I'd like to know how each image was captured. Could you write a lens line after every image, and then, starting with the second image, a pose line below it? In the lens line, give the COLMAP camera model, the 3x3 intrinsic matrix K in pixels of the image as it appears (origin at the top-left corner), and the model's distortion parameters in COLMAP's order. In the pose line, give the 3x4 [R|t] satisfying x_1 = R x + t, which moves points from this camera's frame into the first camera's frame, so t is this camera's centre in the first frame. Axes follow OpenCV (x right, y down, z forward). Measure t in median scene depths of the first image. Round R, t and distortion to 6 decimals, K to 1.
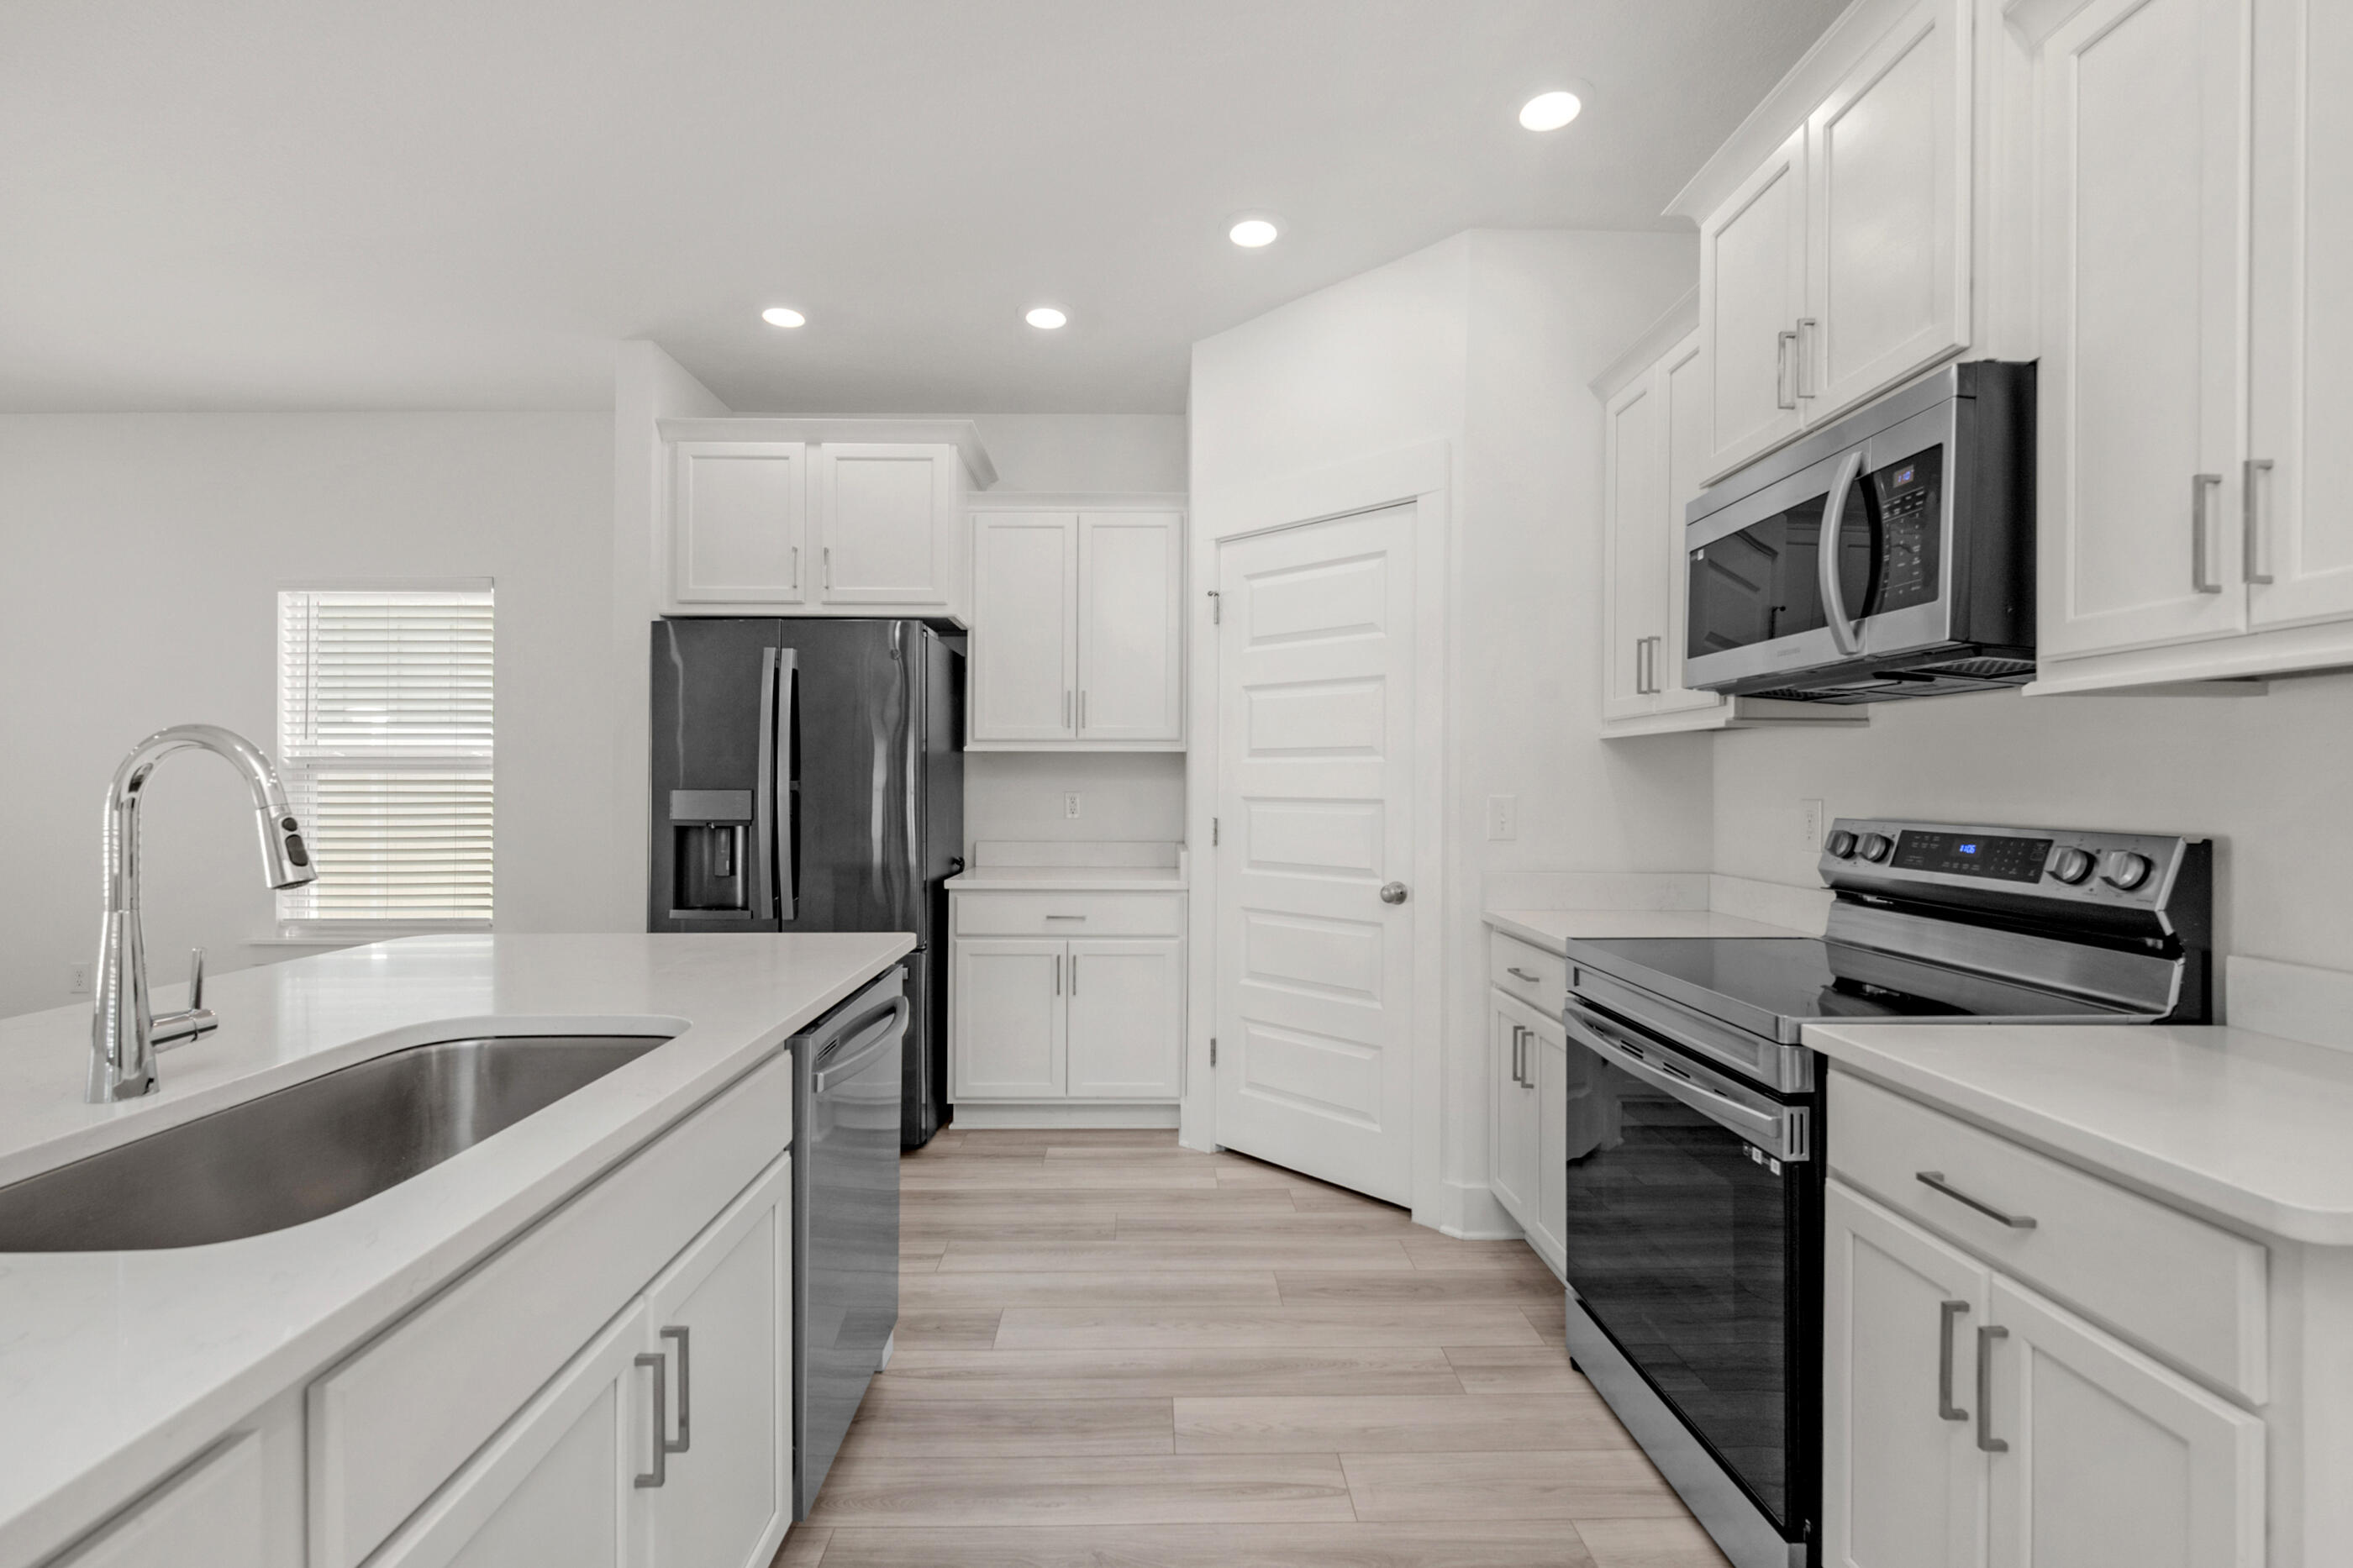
lens RADIAL K [[1034.1, 0, 1153.5], [0, 1034.1, 792.2], [0, 0, 1]] dist [-0.006300, -0.000096]
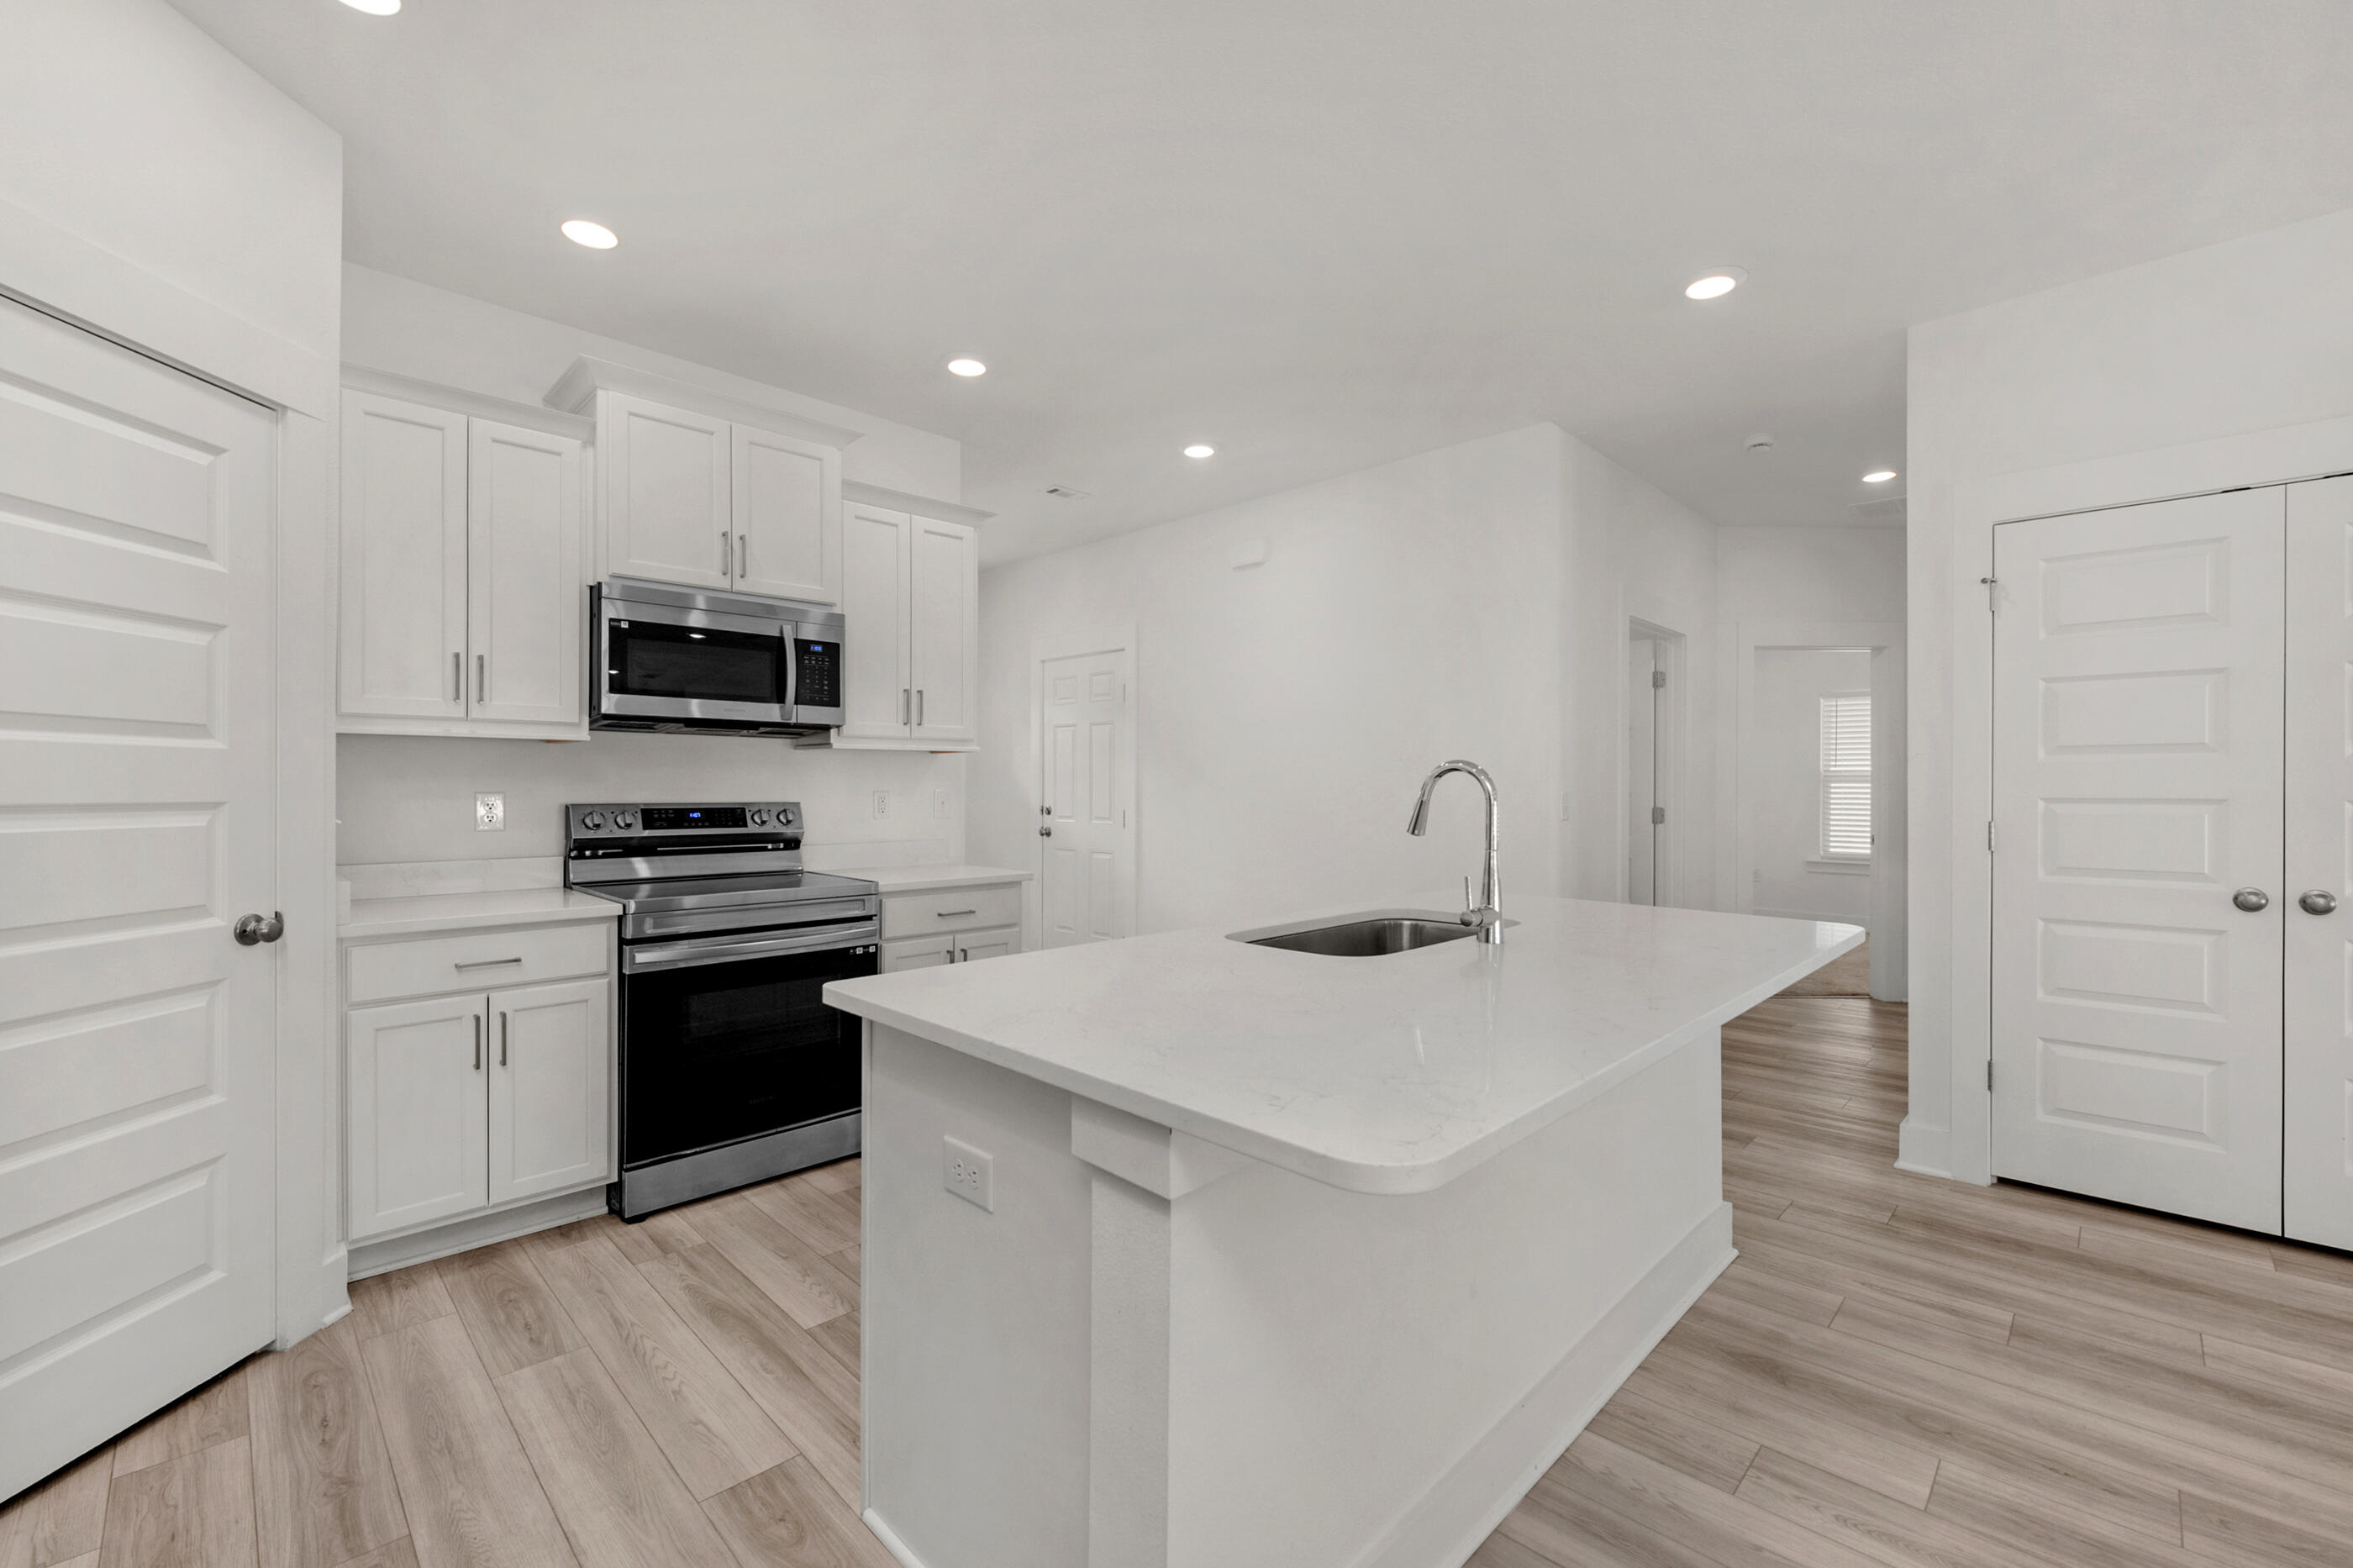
lens RADIAL K [[965.6, 0, 1210.2], [0, 965.6, 771.7], [0, 0, 1]] dist [-0.010362, -0.001975]
pose [[-0.722930, 0.006206, 0.690893, -0.721565], [0.001089, 0.999969, -0.007843, -0.007460], [-0.690920, -0.004917, -0.722914, 1.023512]]
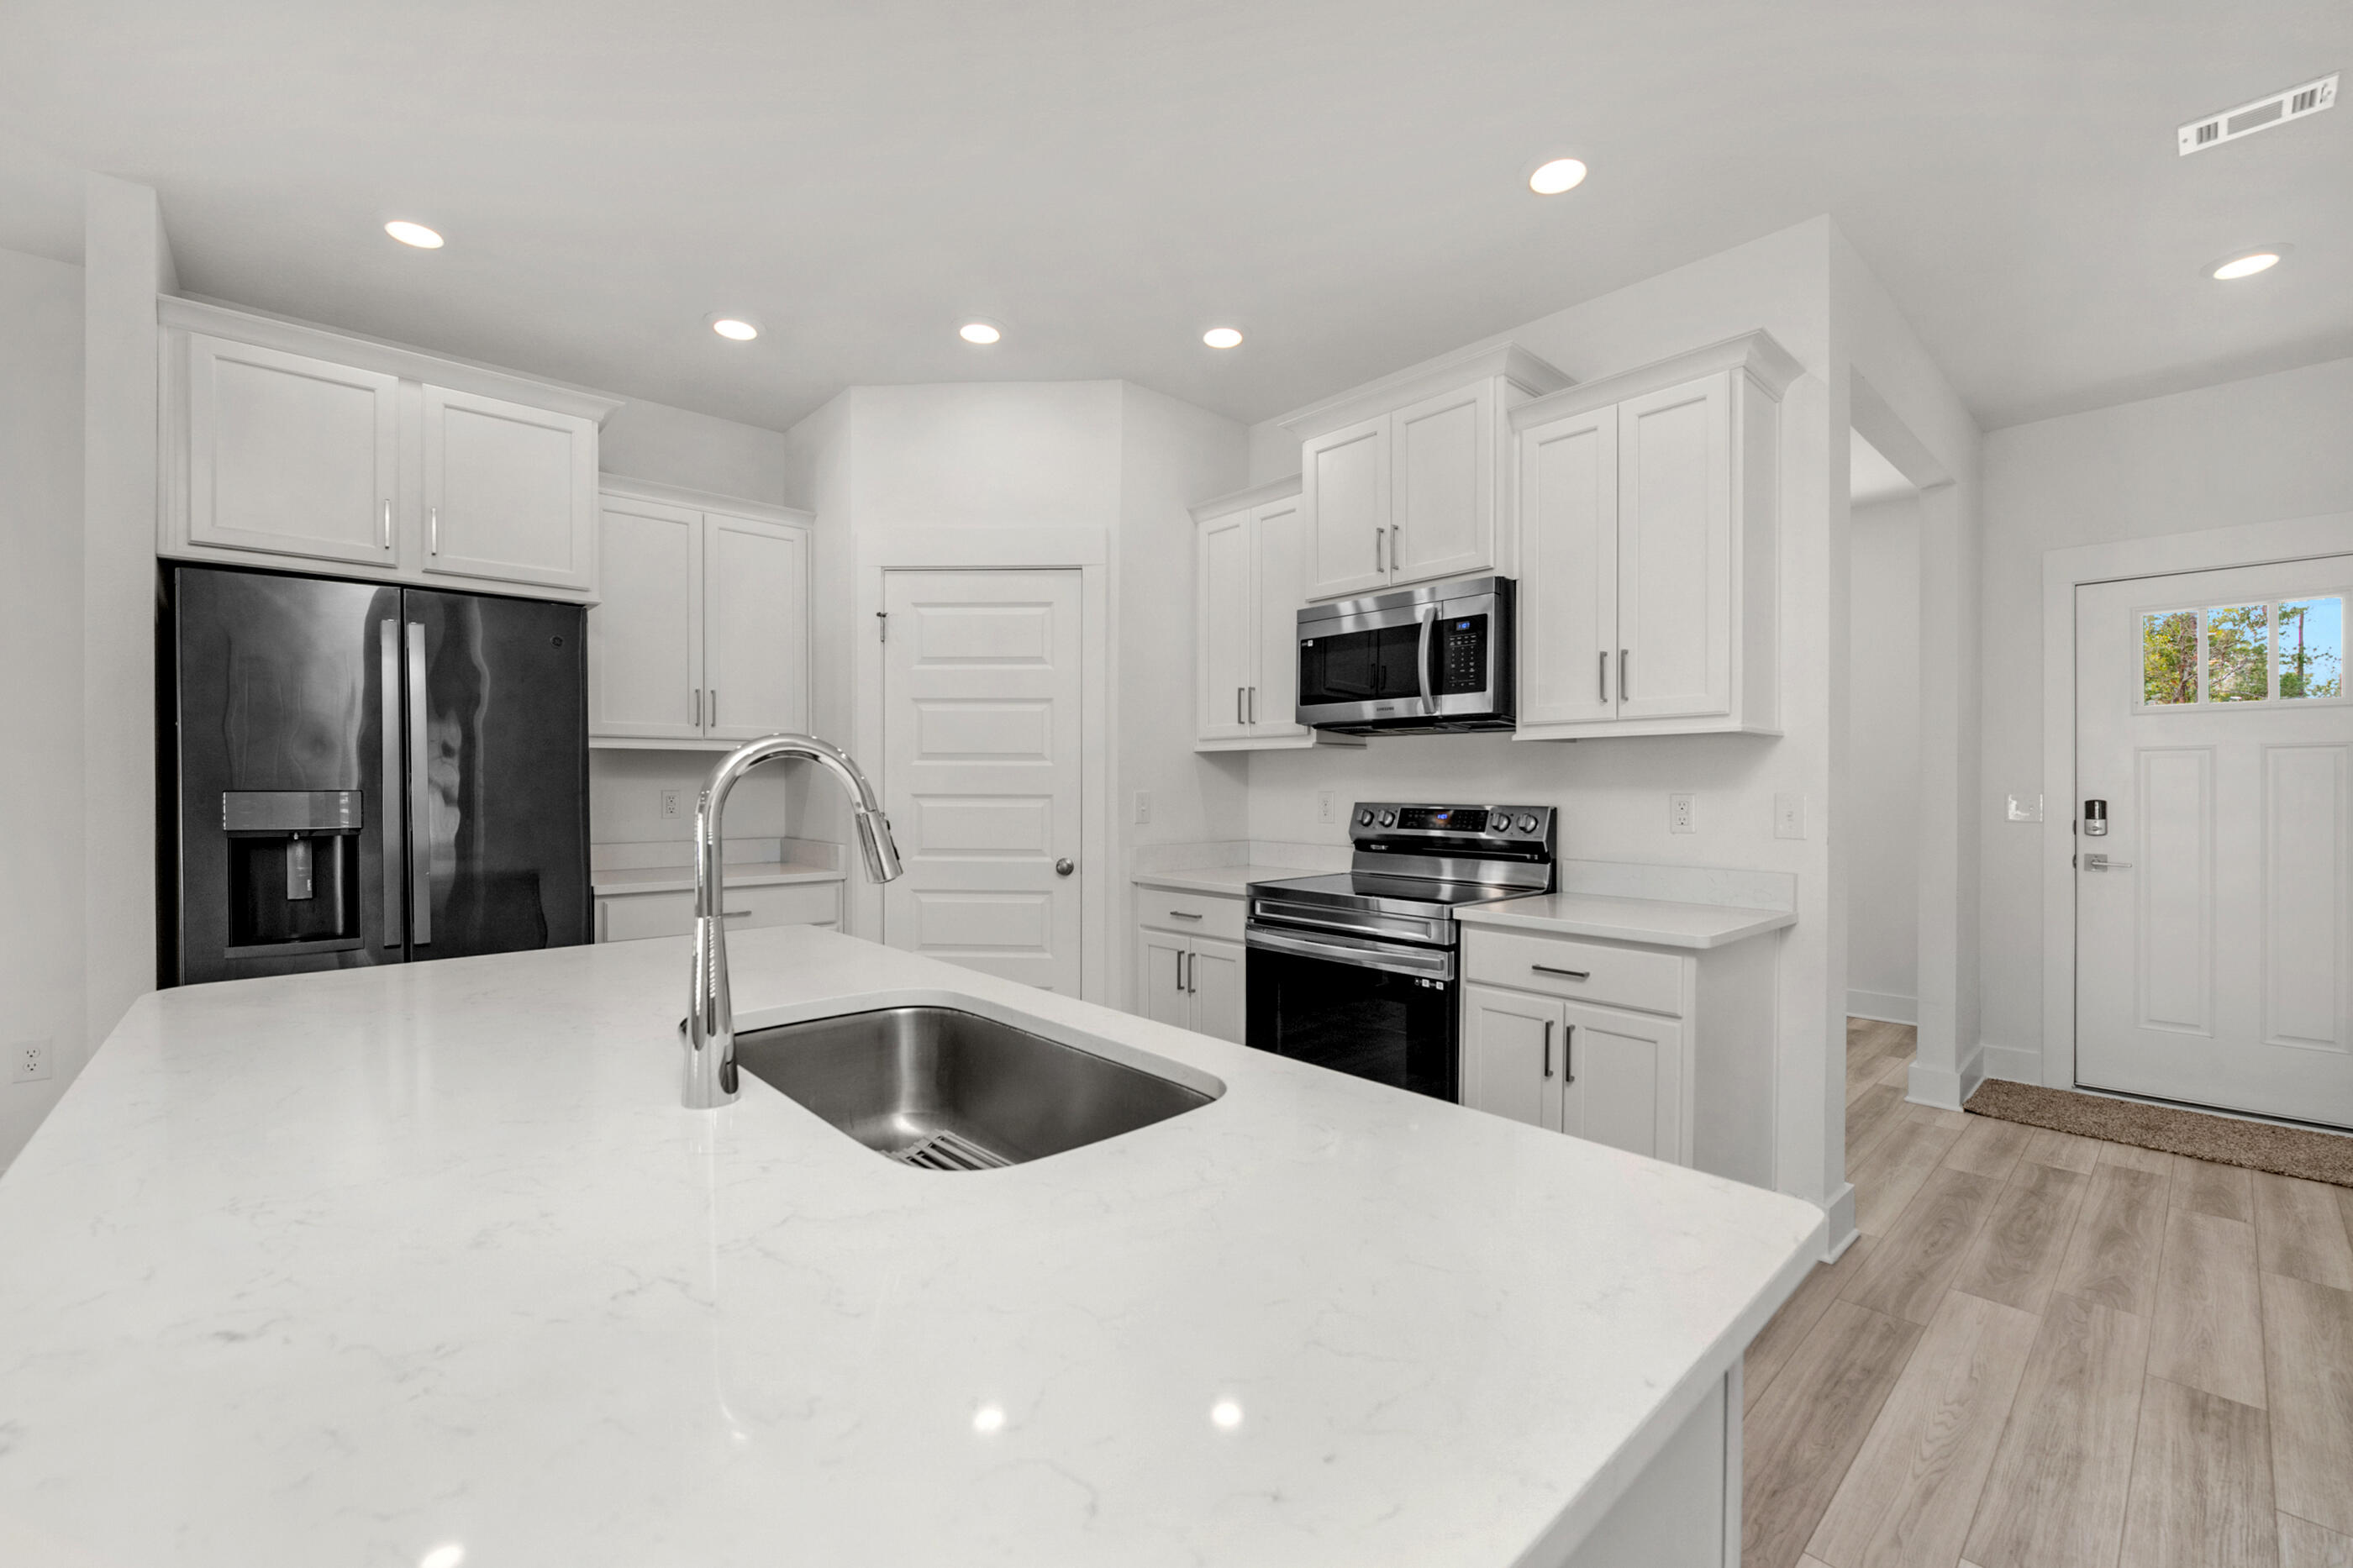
lens RADIAL K [[965.6, 0, 1183.6], [0, 965.6, 781.2], [0, 0, 1]] dist [-0.010362, -0.001975]
pose [[0.745182, 0.000207, 0.666862, -0.463095], [0.005718, 0.999961, -0.006700, -0.001003], [-0.666837, 0.008806, 0.745151, -0.002601]]
